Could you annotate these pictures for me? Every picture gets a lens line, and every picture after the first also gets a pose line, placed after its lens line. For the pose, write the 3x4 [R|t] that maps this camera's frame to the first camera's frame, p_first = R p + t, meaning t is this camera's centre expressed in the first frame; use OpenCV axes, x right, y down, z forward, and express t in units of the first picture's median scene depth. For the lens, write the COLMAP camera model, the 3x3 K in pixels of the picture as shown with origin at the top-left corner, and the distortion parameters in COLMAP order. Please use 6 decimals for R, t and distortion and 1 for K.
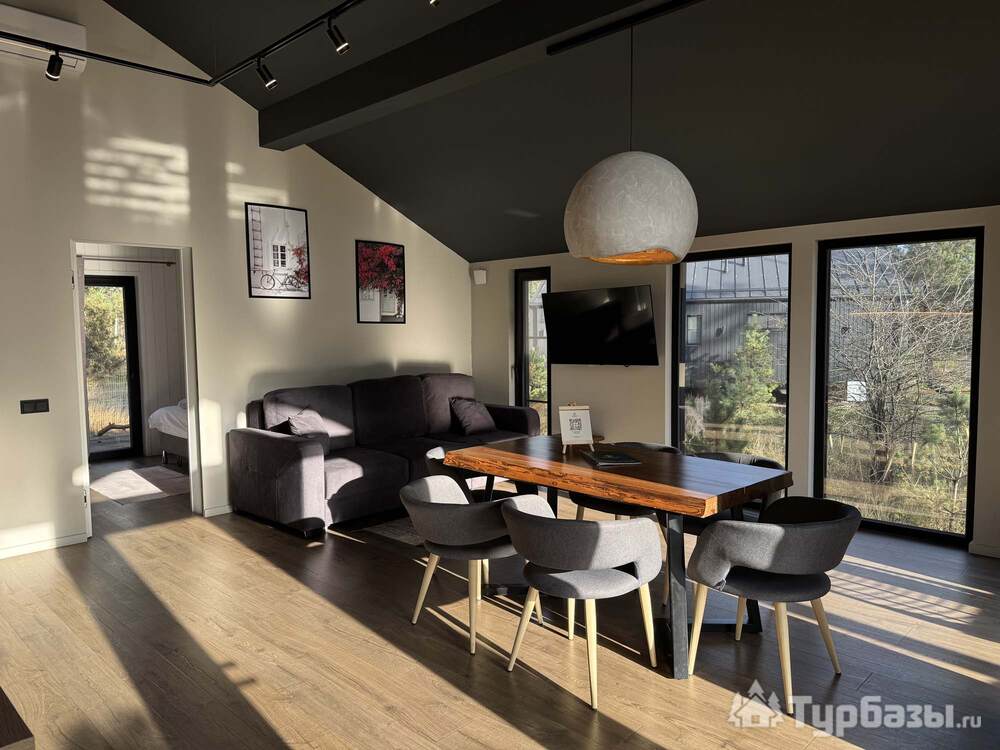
lens RADIAL K [[713.9, 0, 500.0], [0, 713.9, 375.0], [0, 0, 1]] dist [-0.002630, -0.000799]
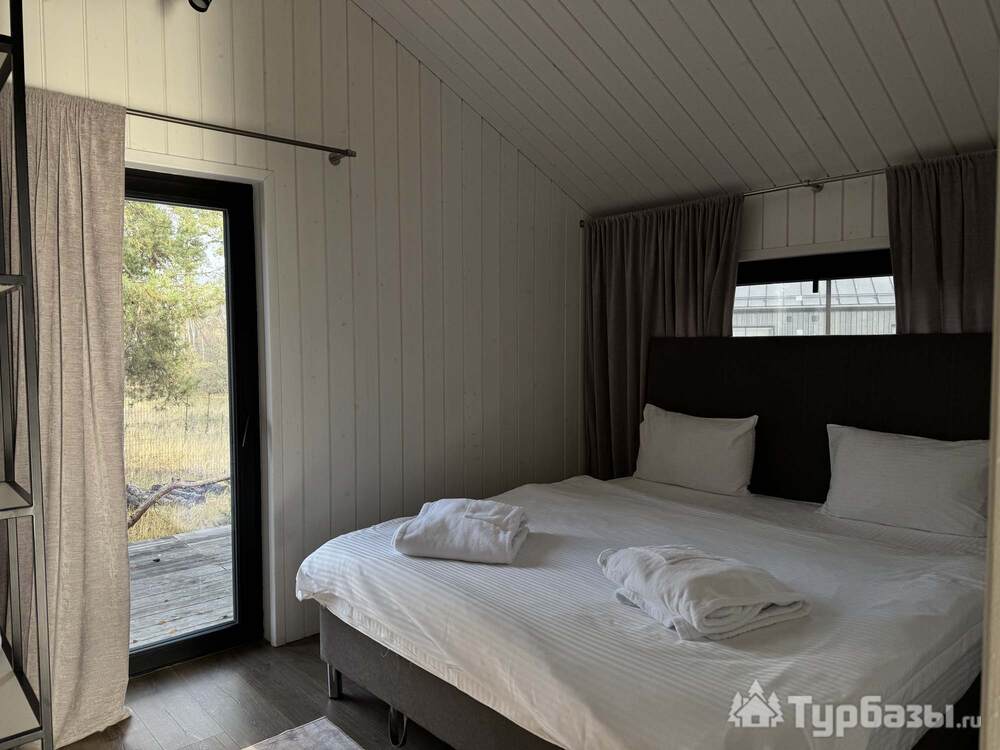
lens RADIAL K [[713.9, 0, 500.0], [0, 713.9, 375.0], [0, 0, 1]] dist [-0.002630, -0.000799]
pose [[0.997543, 0.006356, -0.069774, -0.333952], [-0.007429, 0.999858, -0.015124, -0.028310], [0.069668, 0.015605, 0.997448, 0.595160]]
